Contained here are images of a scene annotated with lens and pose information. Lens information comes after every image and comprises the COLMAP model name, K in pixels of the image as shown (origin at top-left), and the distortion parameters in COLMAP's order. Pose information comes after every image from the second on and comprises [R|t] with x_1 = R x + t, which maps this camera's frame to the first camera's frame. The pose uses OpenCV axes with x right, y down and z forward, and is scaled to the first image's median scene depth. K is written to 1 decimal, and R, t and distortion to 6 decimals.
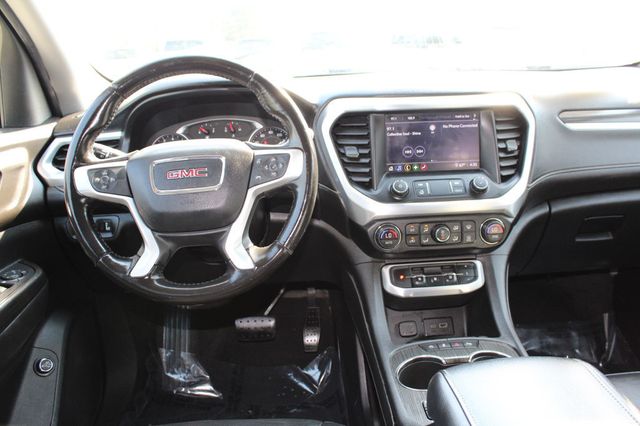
lens RADIAL K [[549.3, 0, 318.9], [0, 549.3, 211.0], [0, 0, 1]] dist [-0.121174, 0.072949]
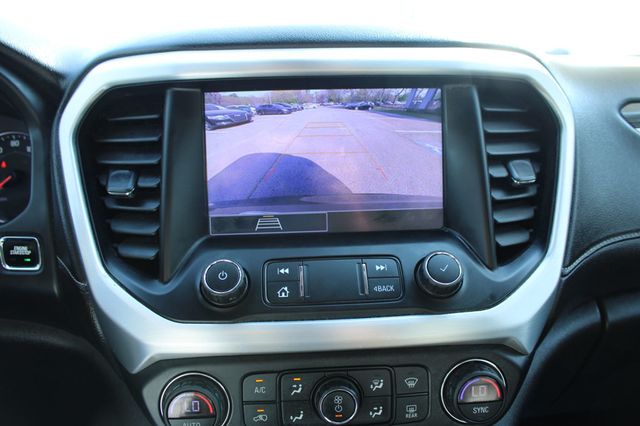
lens RADIAL K [[549.3, 0, 318.2], [0, 549.3, 213.7], [0, 0, 1]] dist [-0.121174, 0.072949]
pose [[0.999850, 0.014283, 0.009787, 0.200151], [-0.013560, 0.997435, -0.070283, -0.059765], [-0.010766, 0.070140, 0.997479, 0.600201]]
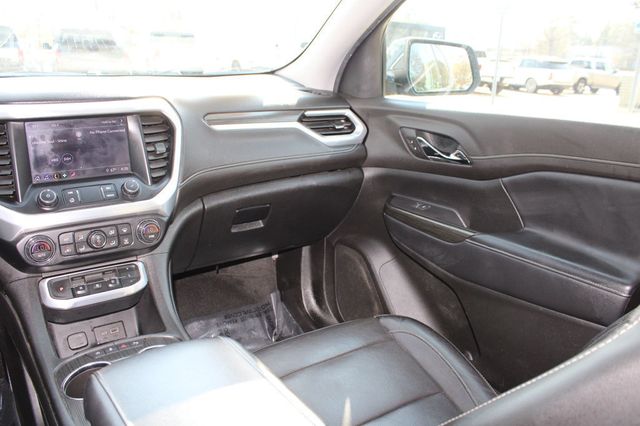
lens RADIAL K [[549.3, 0, 316.6], [0, 549.3, 212.4], [0, 0, 1]] dist [-0.121174, 0.072949]
pose [[0.846370, -0.096623, 0.523757, 0.050262], [0.098416, 0.994844, 0.024493, 0.006845], [-0.523423, 0.030816, 0.851516, -0.051092]]
